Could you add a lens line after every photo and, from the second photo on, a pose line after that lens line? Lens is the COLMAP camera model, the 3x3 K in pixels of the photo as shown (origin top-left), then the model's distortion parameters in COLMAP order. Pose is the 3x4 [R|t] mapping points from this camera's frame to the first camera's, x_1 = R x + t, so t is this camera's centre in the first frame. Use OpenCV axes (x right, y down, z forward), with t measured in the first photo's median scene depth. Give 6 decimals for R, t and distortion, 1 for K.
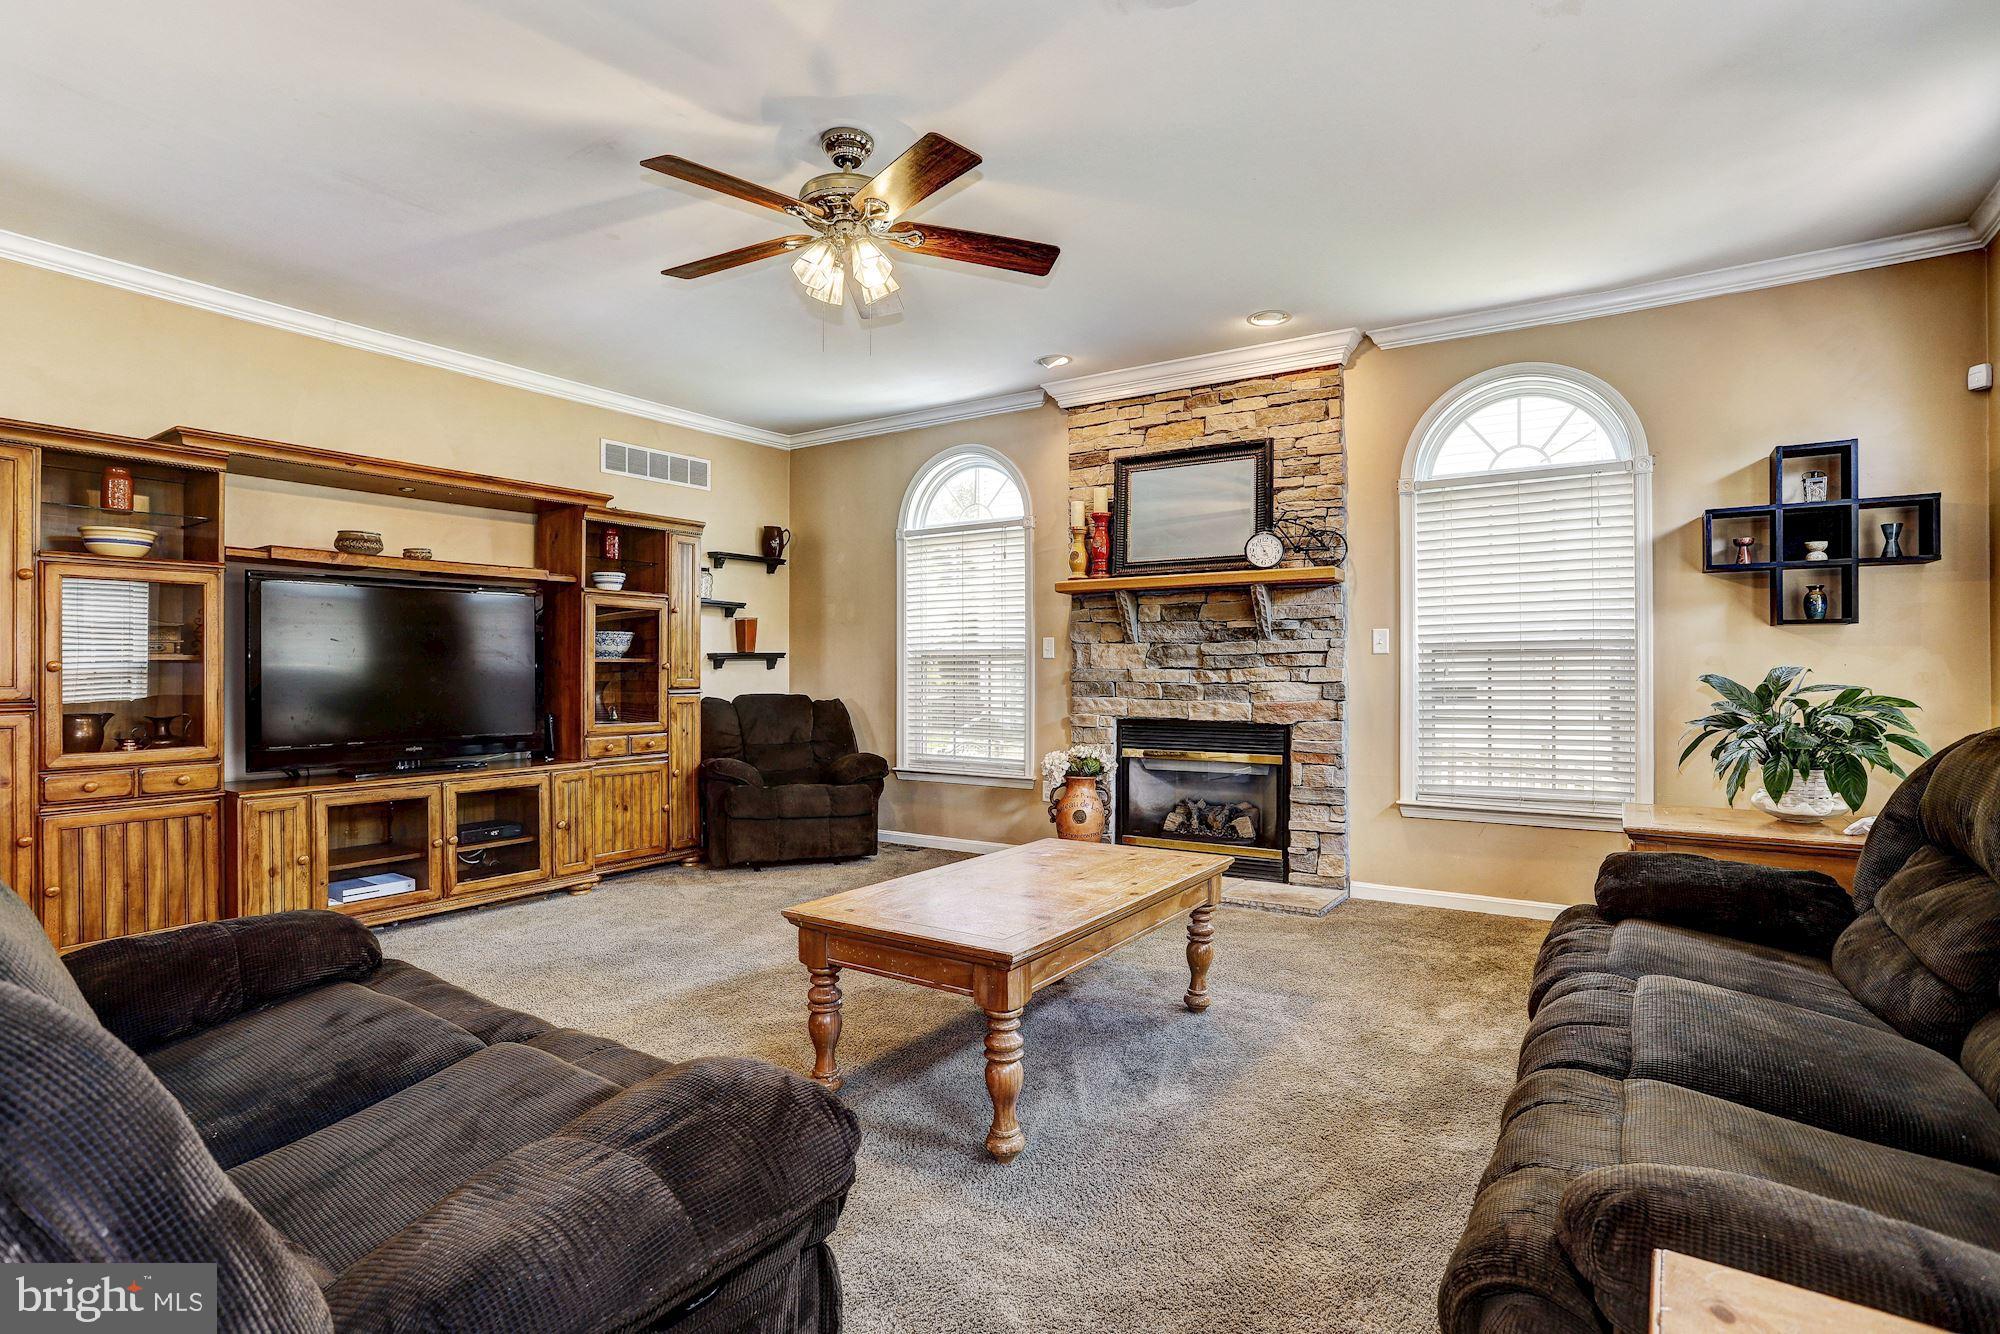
lens RADIAL K [[972.1, 0, 985.6], [0, 972.1, 665.4], [0, 0, 1]] dist [-0.067820, 0.033750]
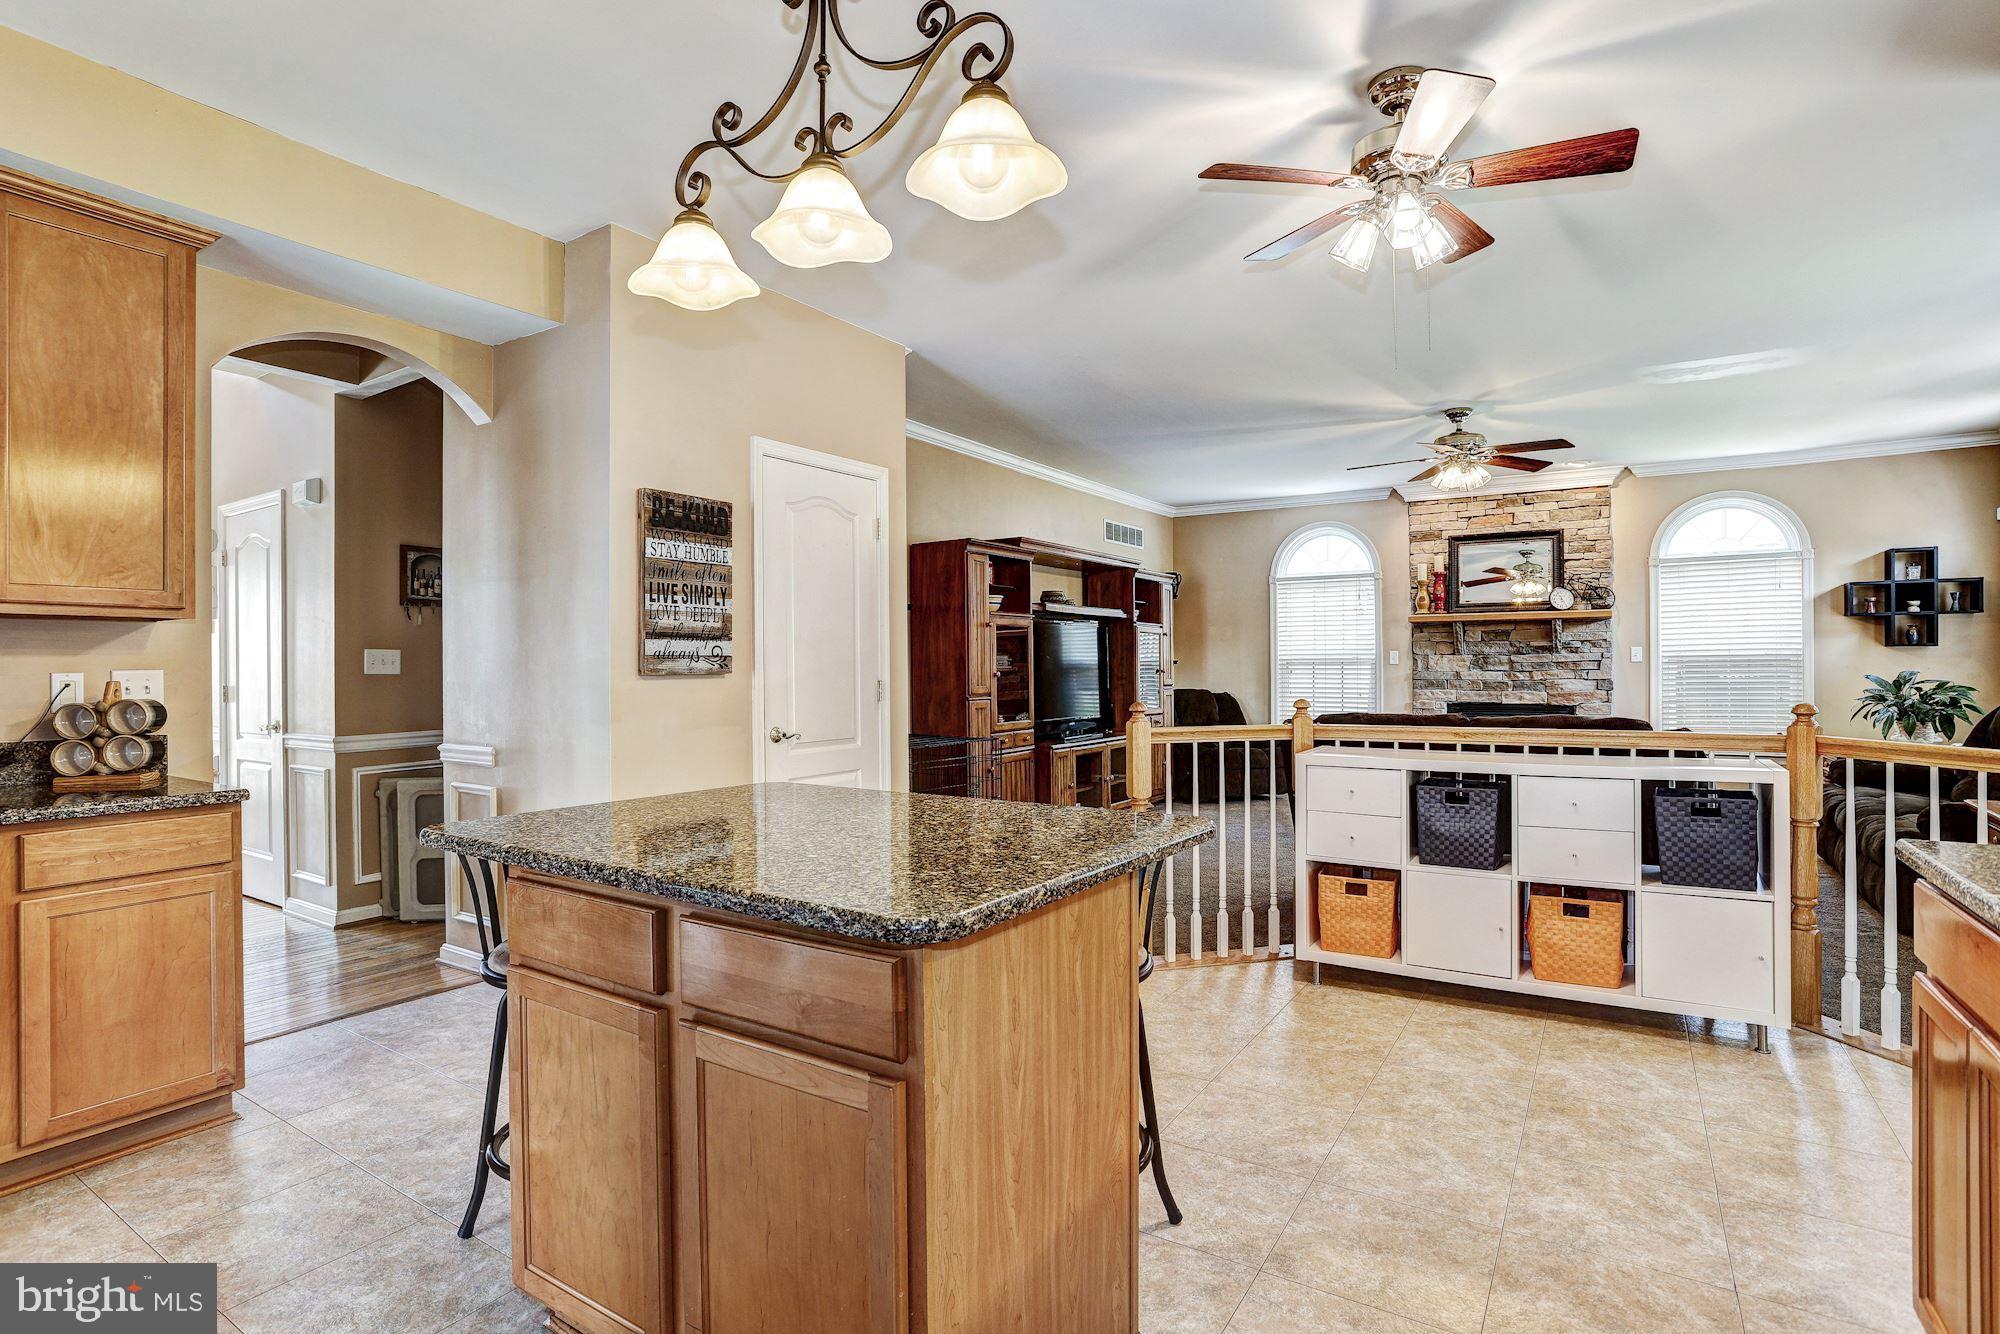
lens RADIAL K [[985.1, 0, 980.6], [0, 985.1, 659.3], [0, 0, 1]] dist [-0.061721, 0.029604]
pose [[0.999852, -0.003809, 0.016788, -0.721385], [0.003877, 0.999984, -0.004007, -0.013936], [-0.016773, 0.004072, 0.999851, -0.616551]]
